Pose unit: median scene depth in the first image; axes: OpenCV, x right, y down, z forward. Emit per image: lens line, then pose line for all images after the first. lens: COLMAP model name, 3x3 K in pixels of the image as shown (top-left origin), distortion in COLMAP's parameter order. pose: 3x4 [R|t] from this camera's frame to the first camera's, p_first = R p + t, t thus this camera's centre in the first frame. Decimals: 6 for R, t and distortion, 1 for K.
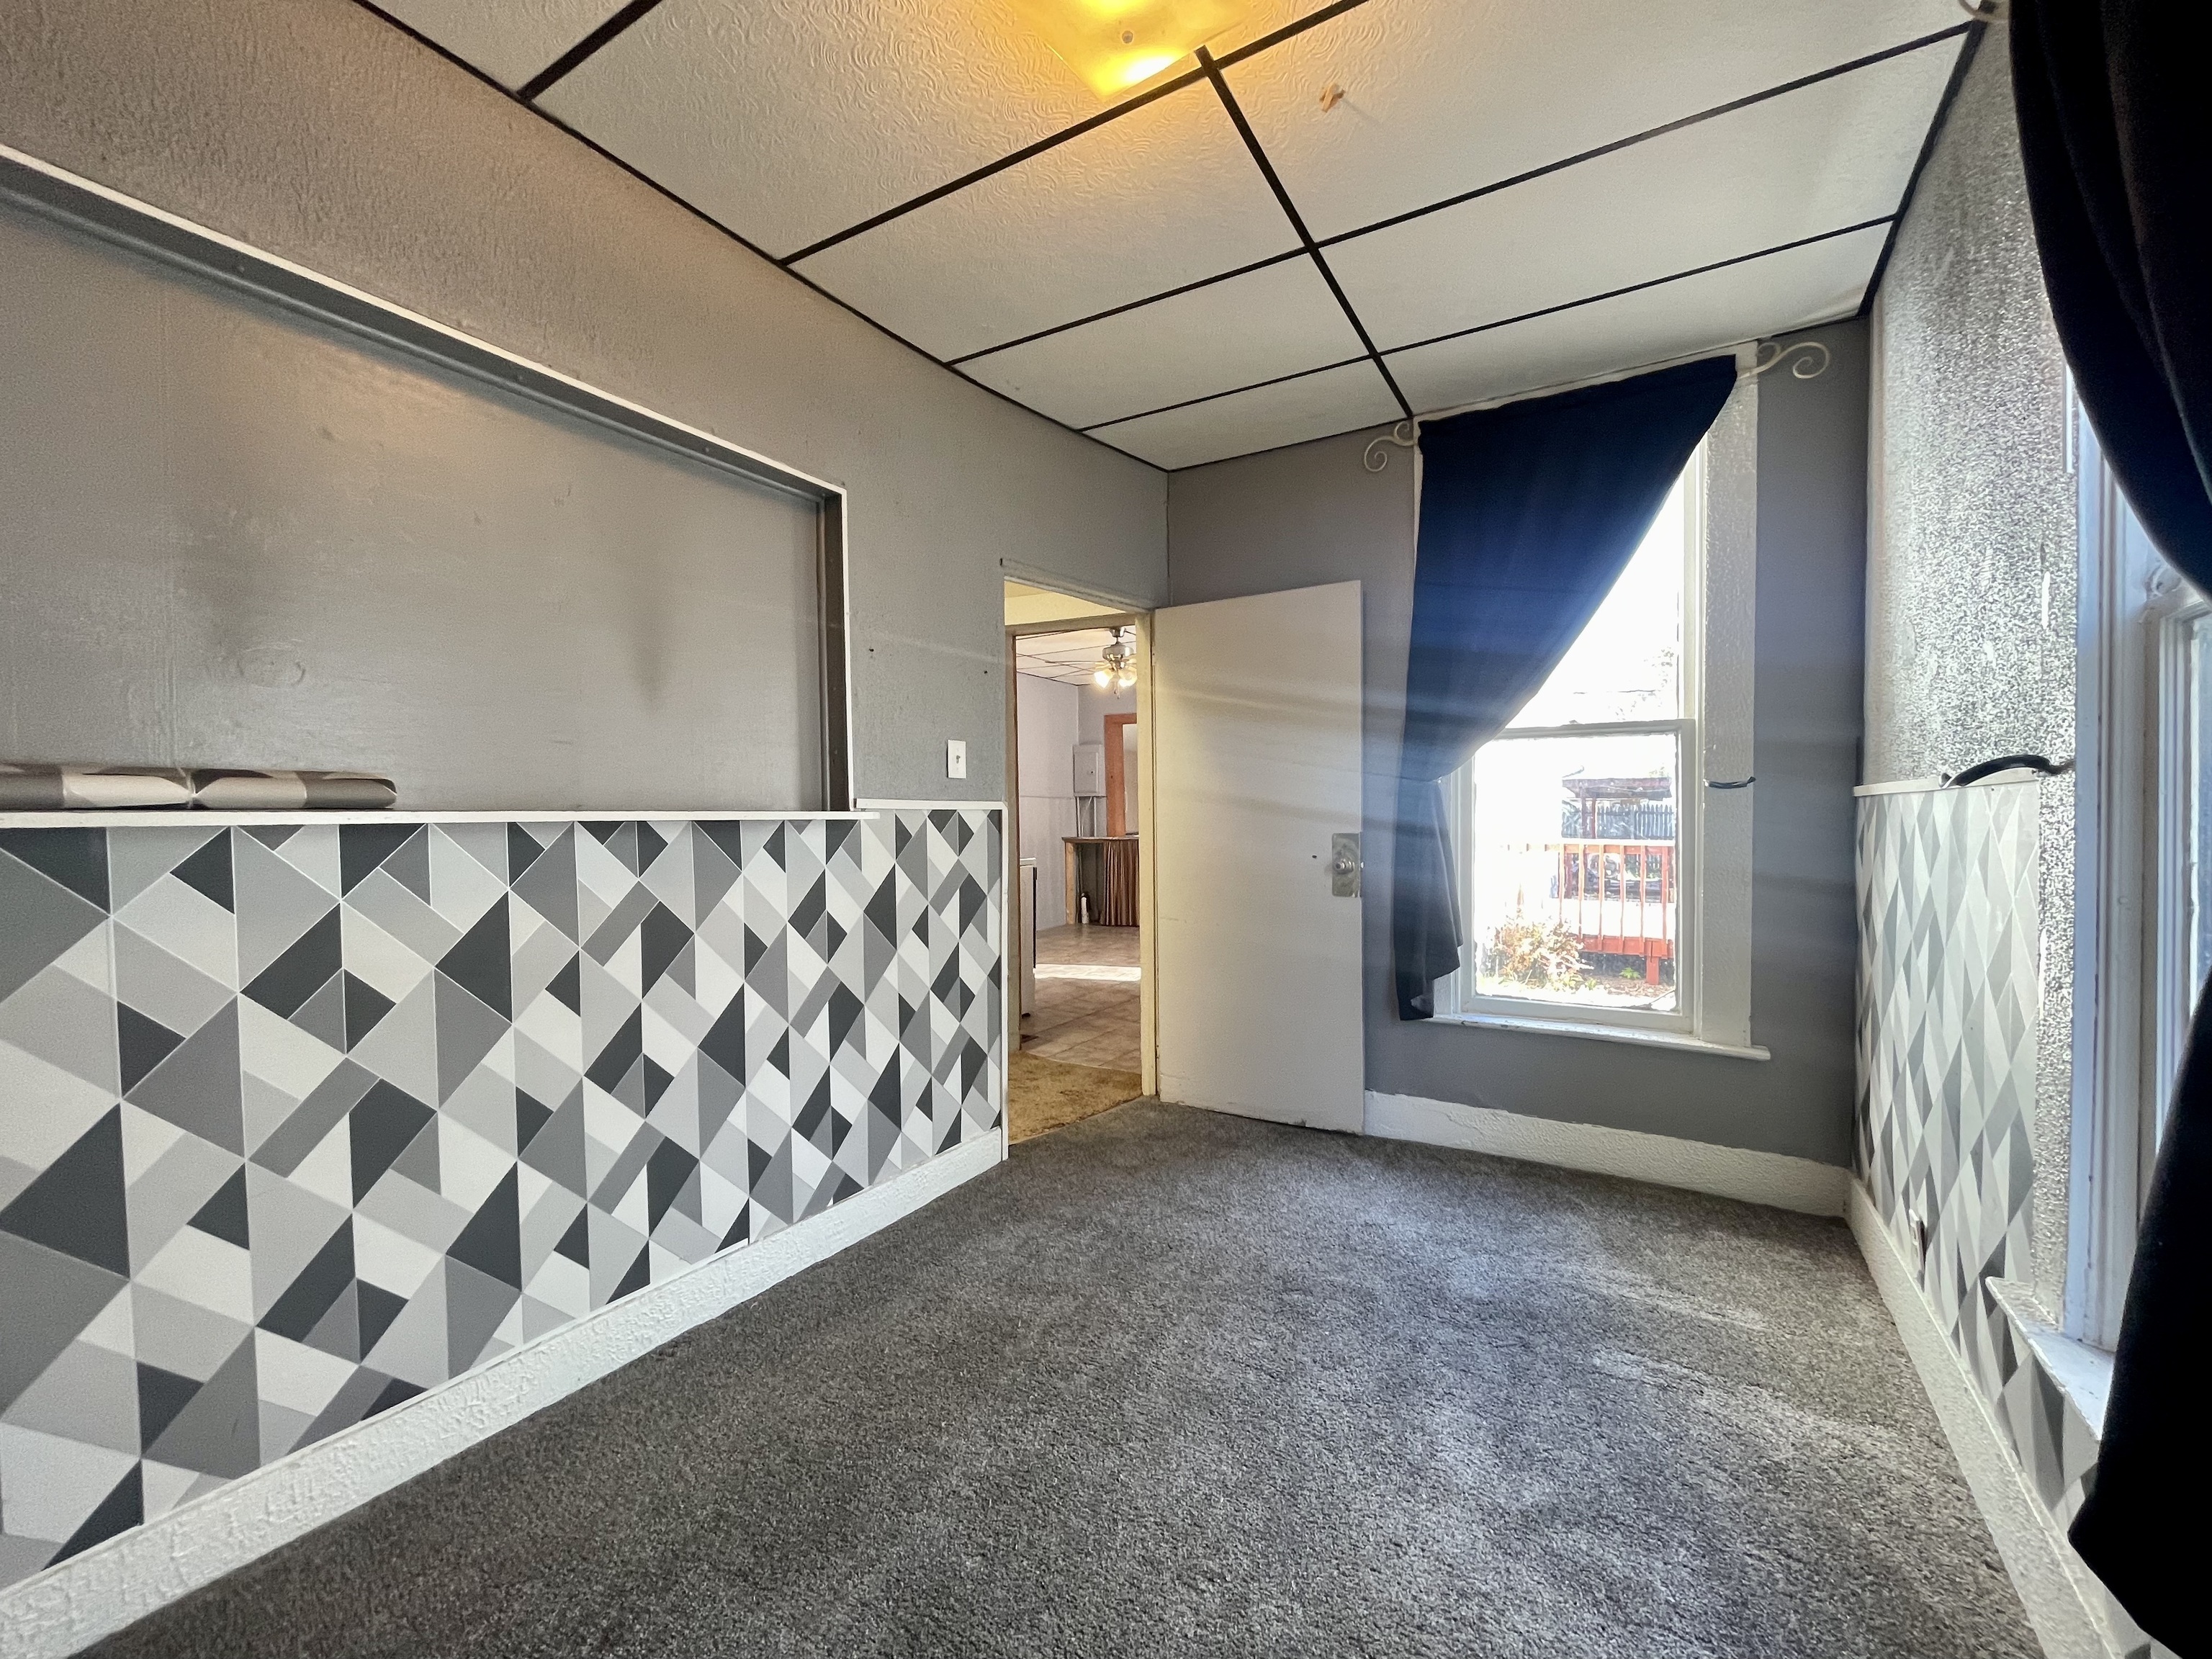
lens RADIAL K [[883.9, 0, 1111.9], [0, 883.9, 840.1], [0, 0, 1]] dist [-0.000704, -0.000630]
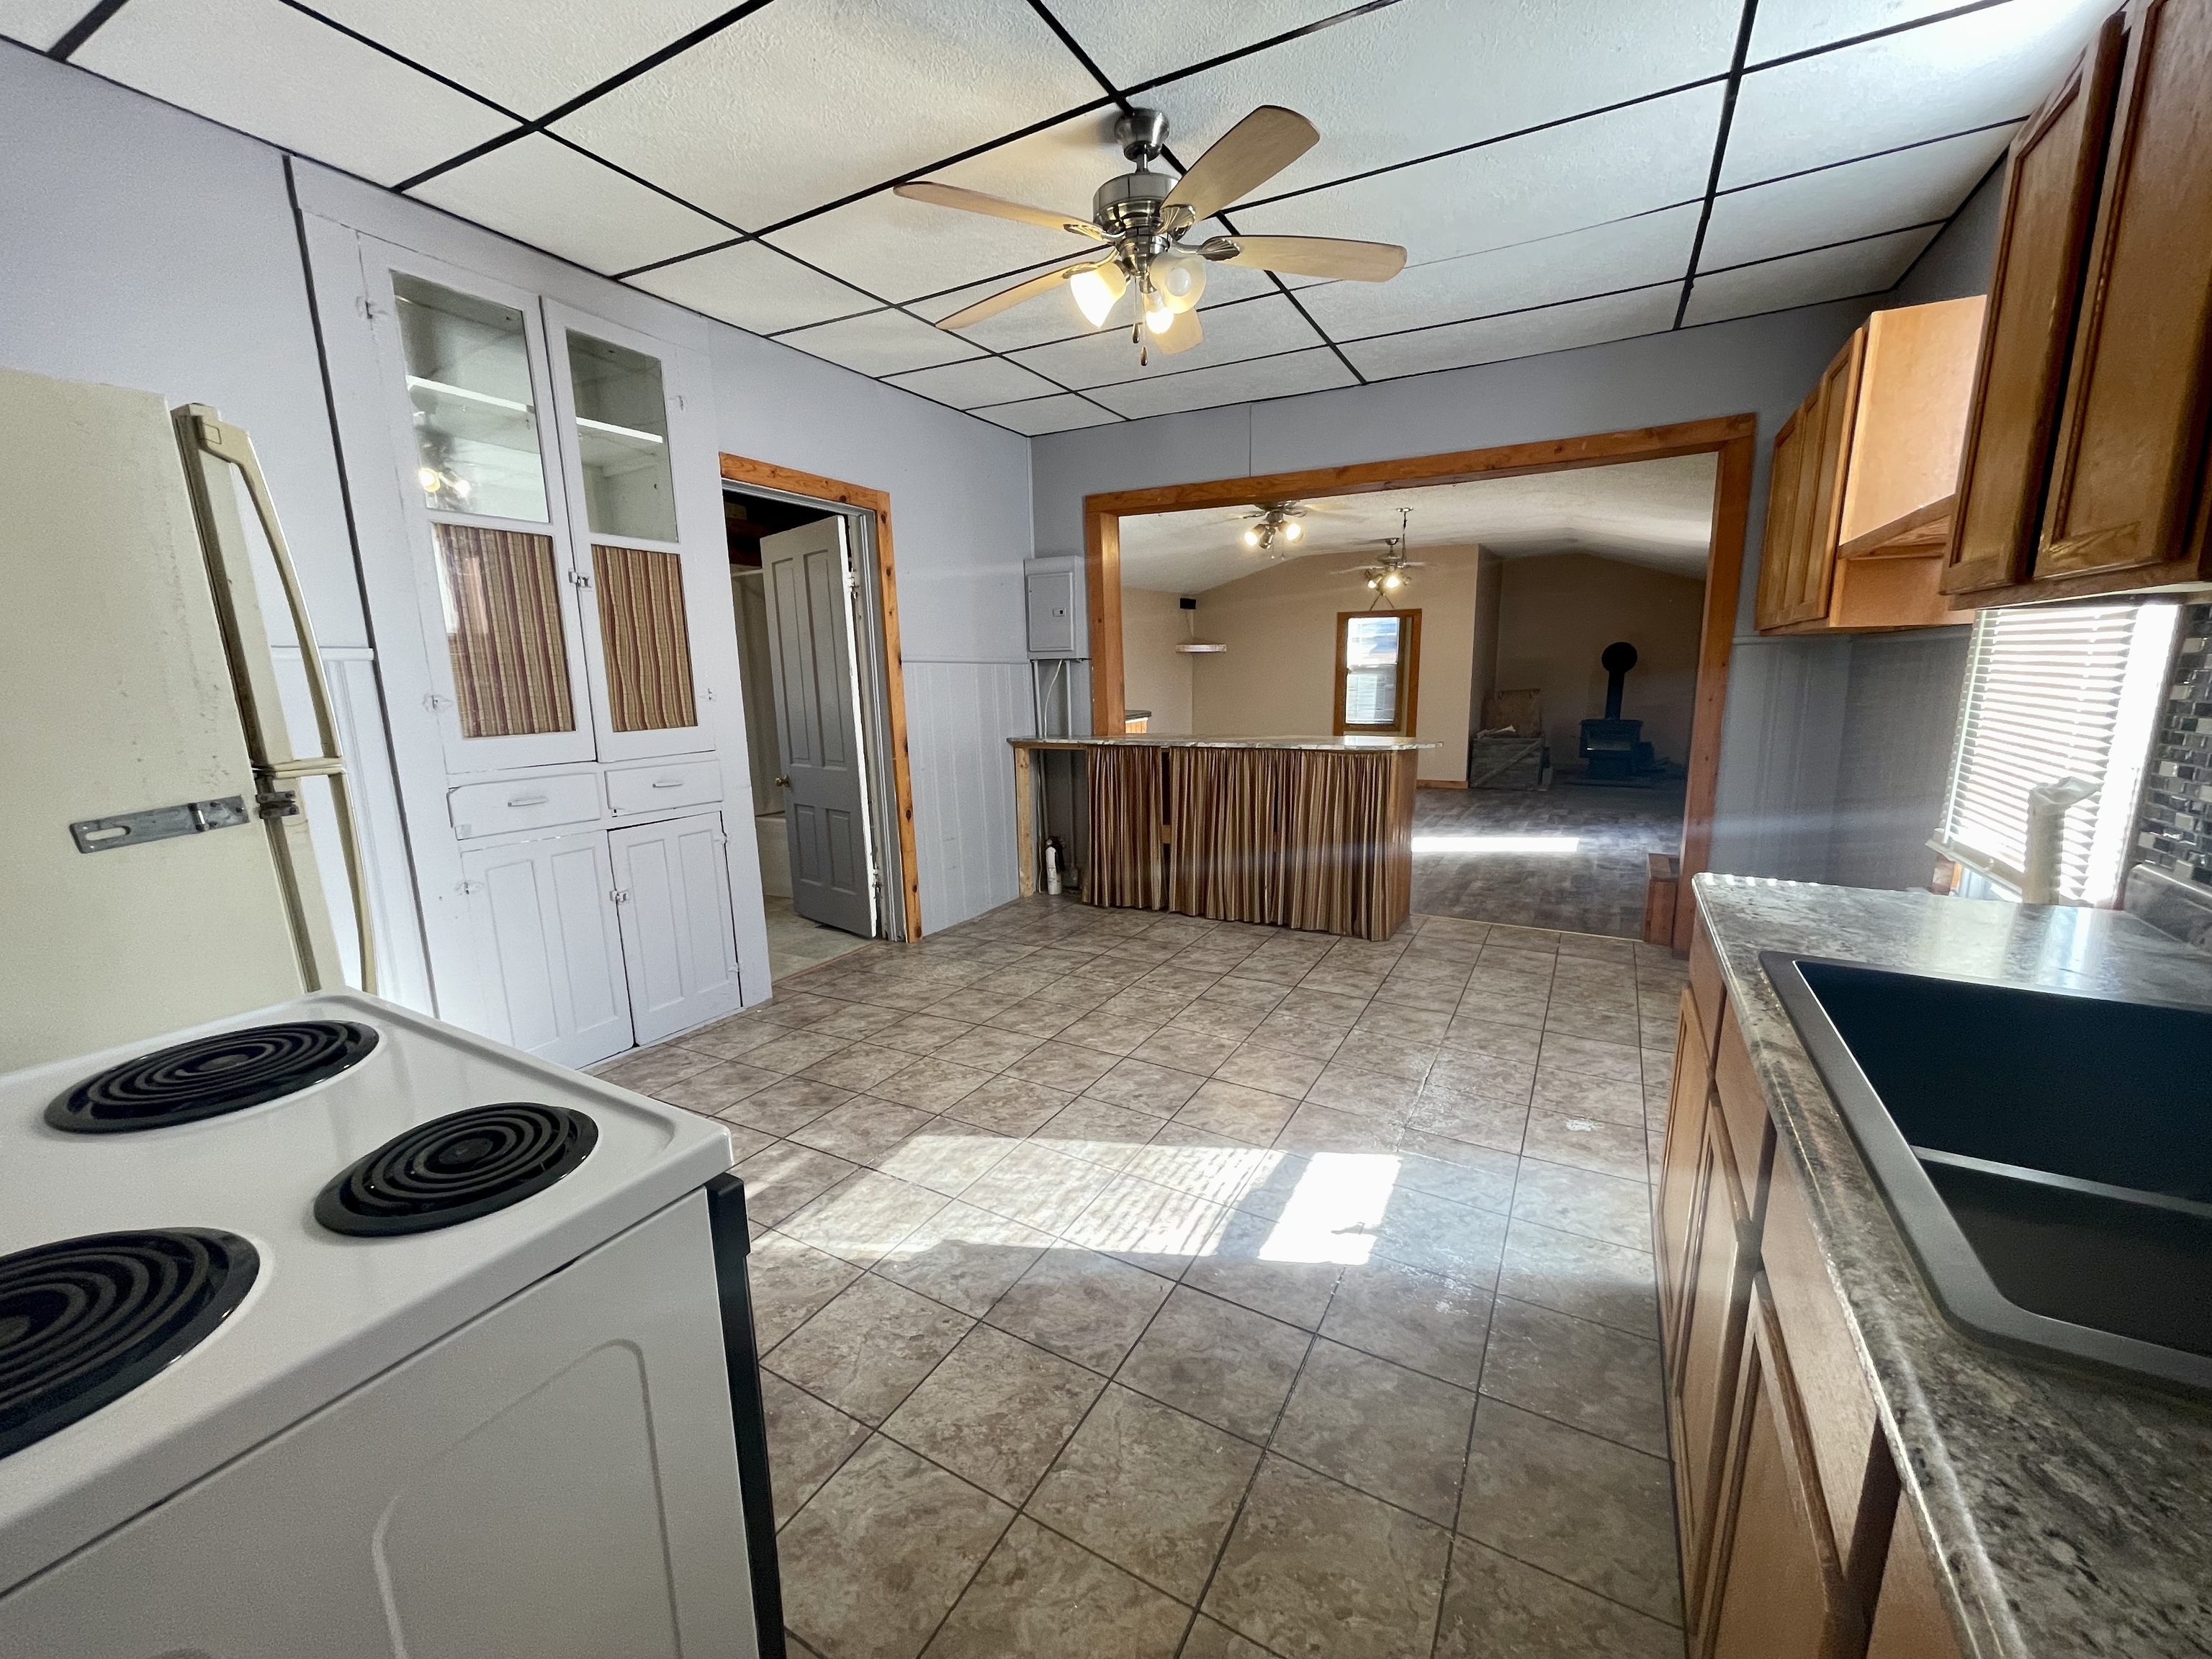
lens RADIAL K [[883.9, 0, 1108.1], [0, 883.9, 833.9], [0, 0, 1]] dist [-0.000704, -0.000630]
pose [[0.999567, -0.015478, 0.025020, -0.010091], [0.010802, 0.984111, 0.177223, -0.040154], [-0.027366, -0.176876, 0.983853, 0.462948]]
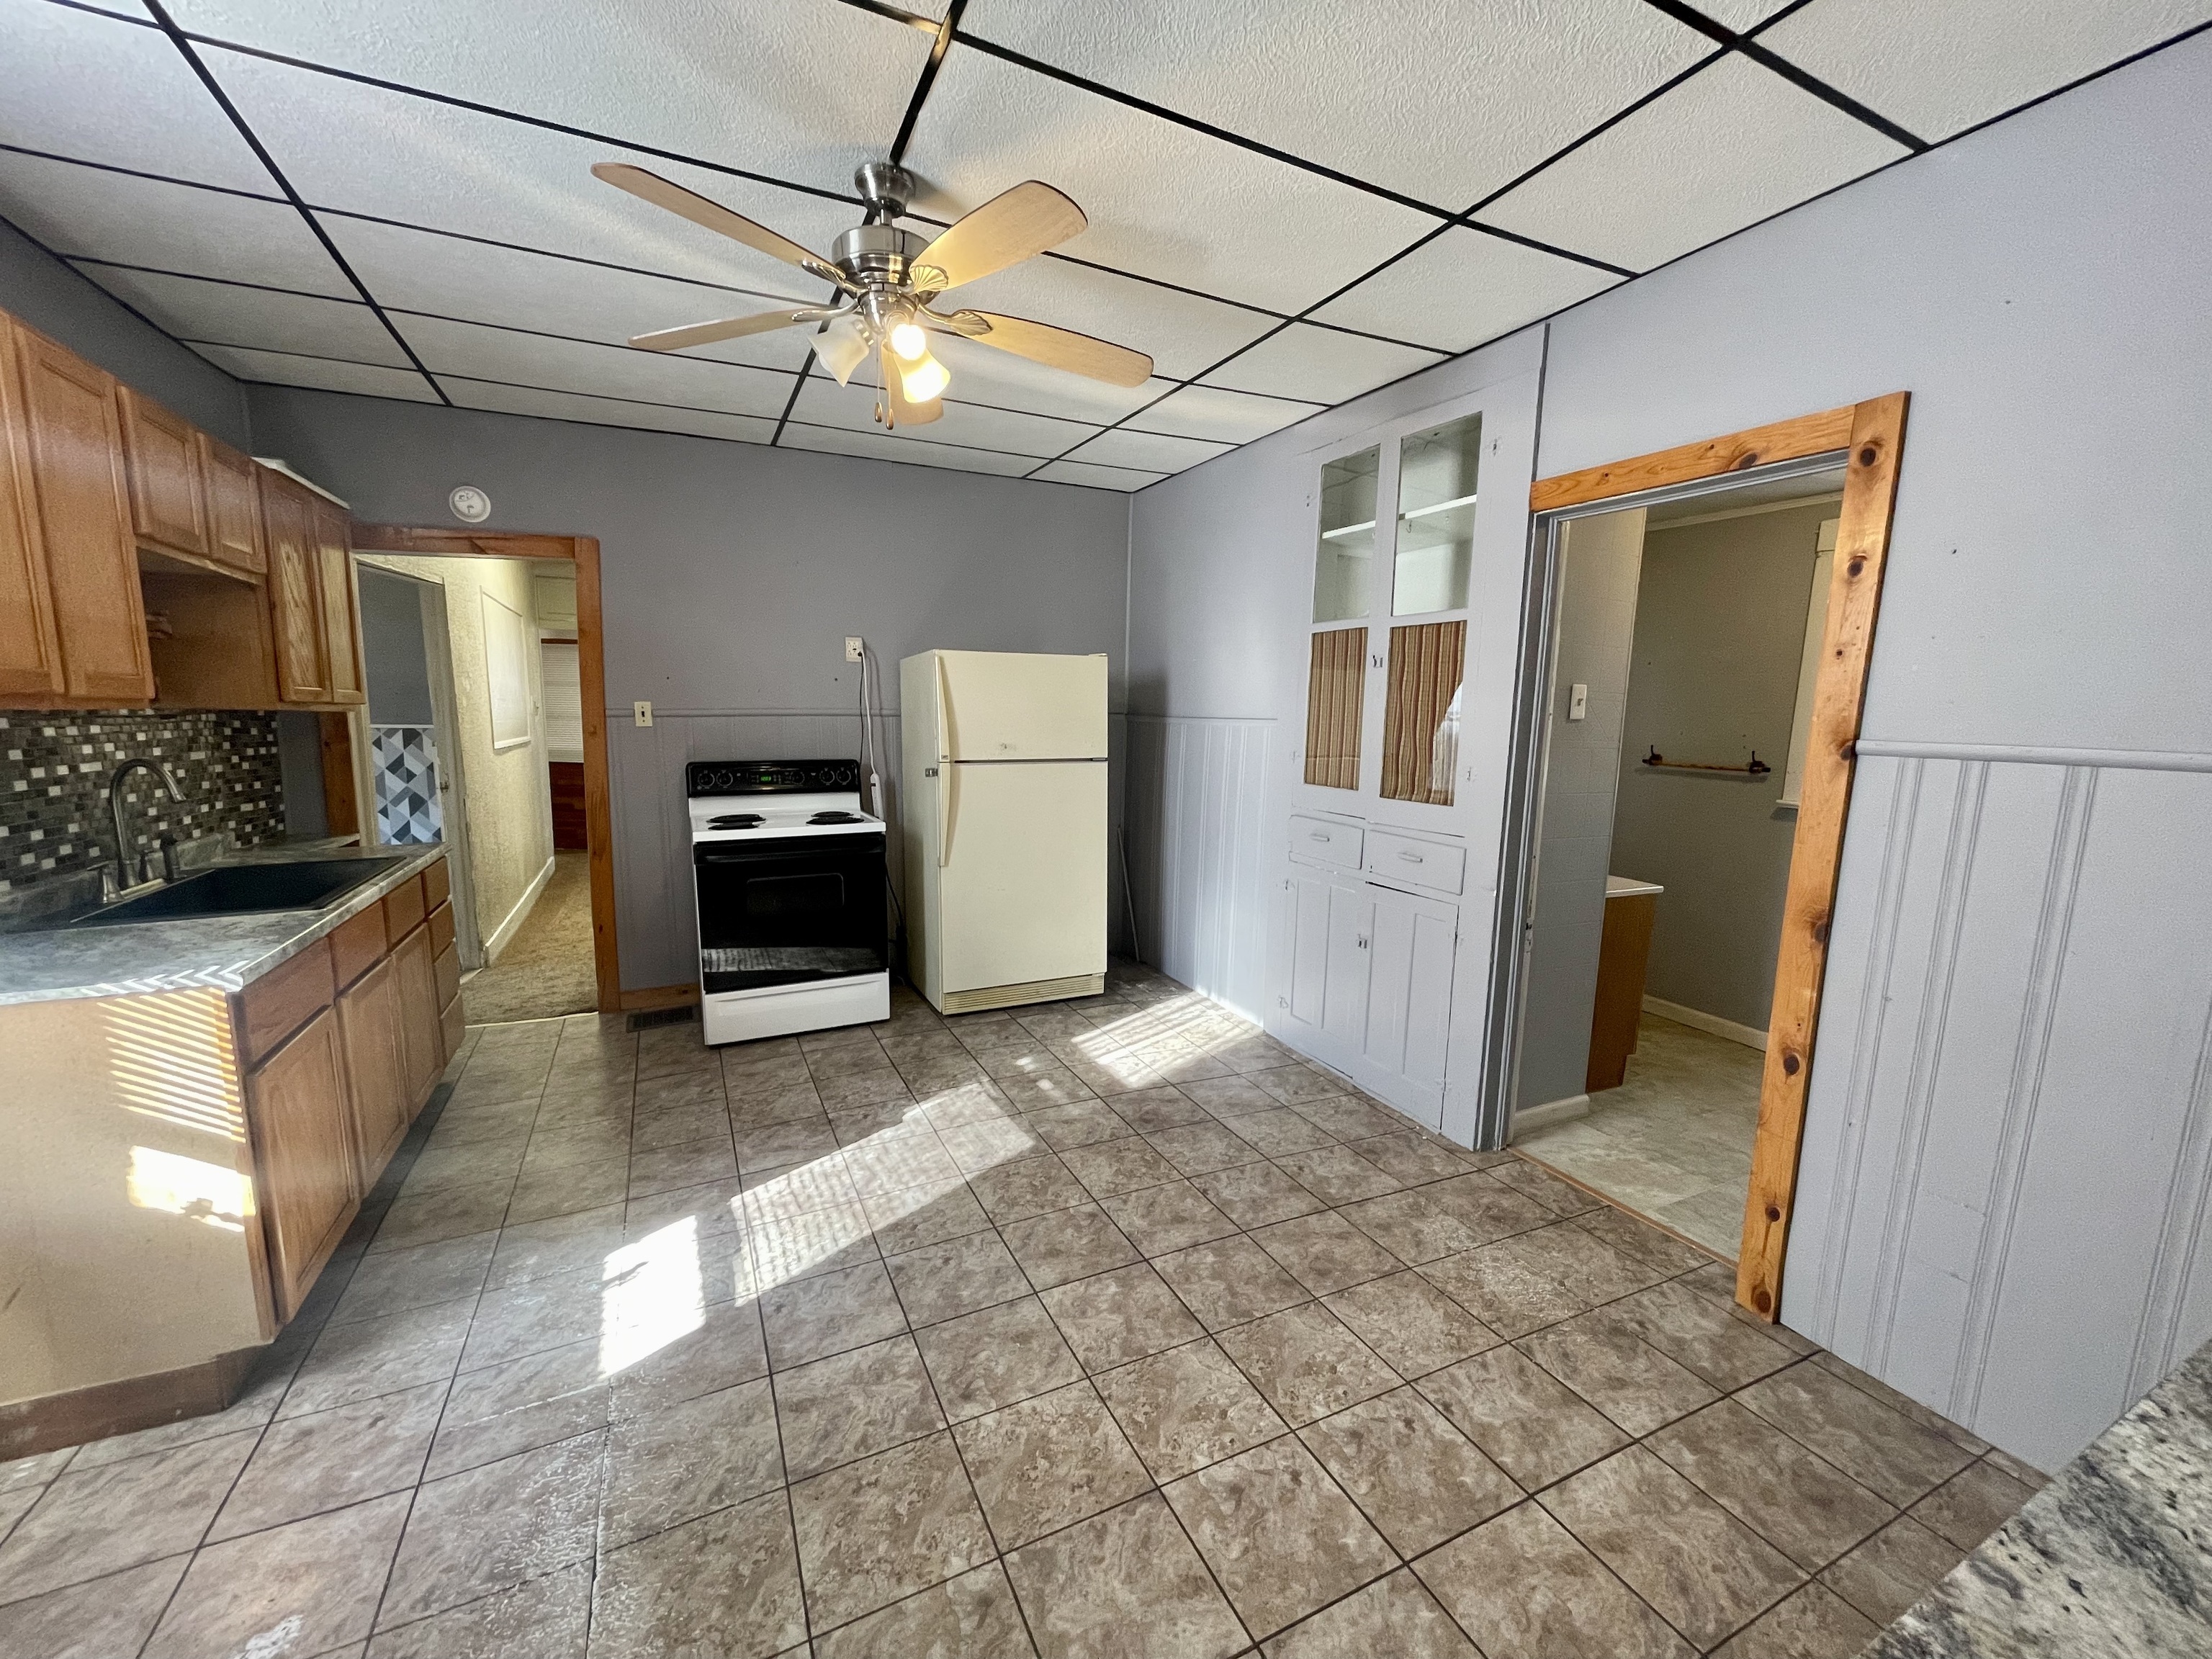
lens RADIAL K [[883.9, 0, 1102.7], [0, 883.9, 844.9], [0, 0, 1]] dist [-0.000704, -0.000630]
pose [[-0.548028, 0.125672, -0.826965, 0.184606], [-0.020506, 0.986334, 0.163480, -0.058762], [0.836208, 0.106549, -0.537962, 0.925187]]
